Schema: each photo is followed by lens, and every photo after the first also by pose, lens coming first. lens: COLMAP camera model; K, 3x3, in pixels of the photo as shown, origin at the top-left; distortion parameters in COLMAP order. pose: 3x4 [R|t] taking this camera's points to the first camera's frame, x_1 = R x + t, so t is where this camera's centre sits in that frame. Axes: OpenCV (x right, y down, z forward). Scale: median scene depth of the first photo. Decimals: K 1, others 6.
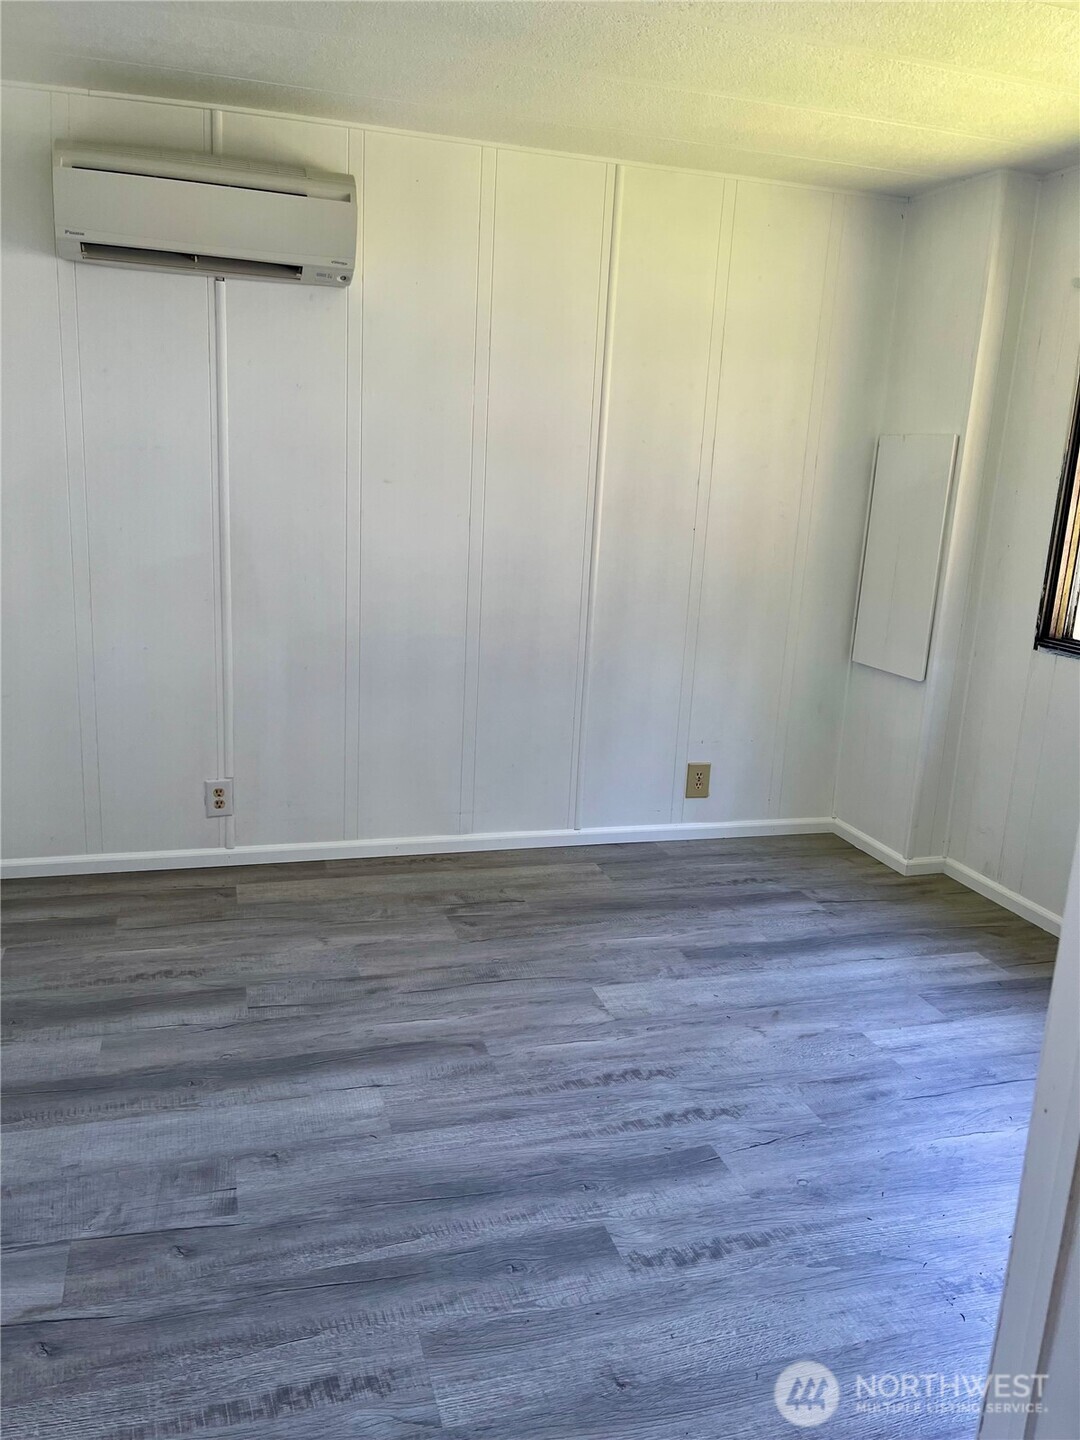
lens RADIAL K [[1097.3, 0, 526.9], [0, 1097.3, 714.1], [0, 0, 1]] dist [0.041936, -0.054712]
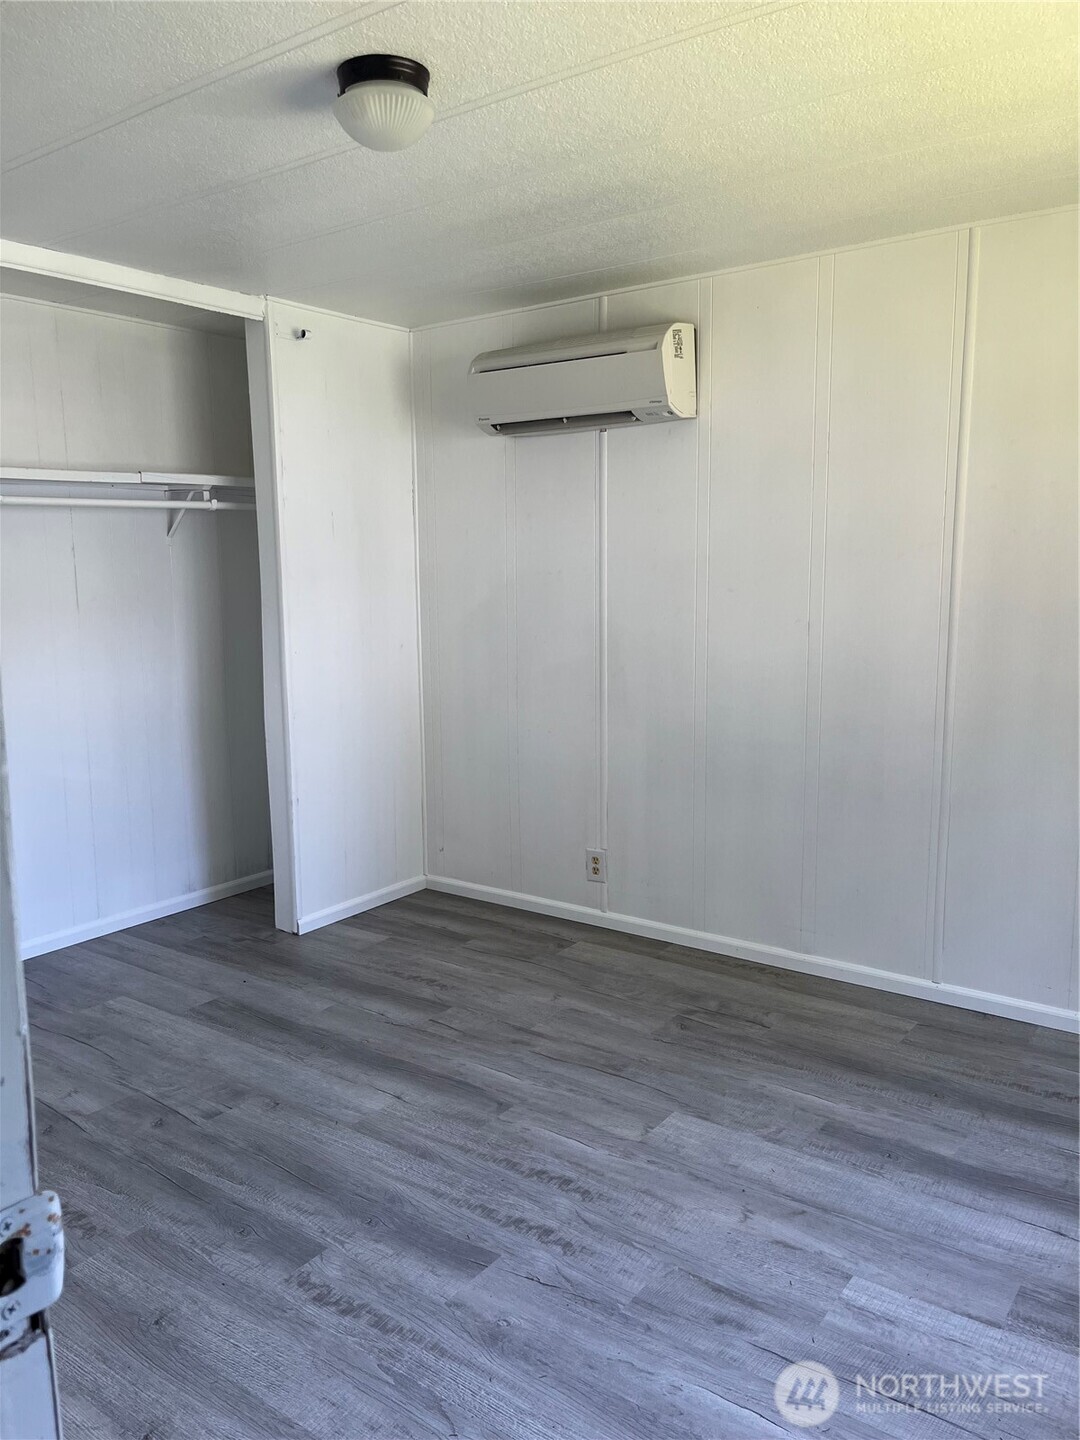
lens RADIAL K [[1097.3, 0, 530.8], [0, 1097.3, 708.3], [0, 0, 1]] dist [0.041936, -0.054712]
pose [[0.598543, 0.051573, -0.799429, 0.750557], [-0.133936, 0.990322, -0.036392, -0.045725], [0.789814, 0.128854, 0.599658, 0.297537]]
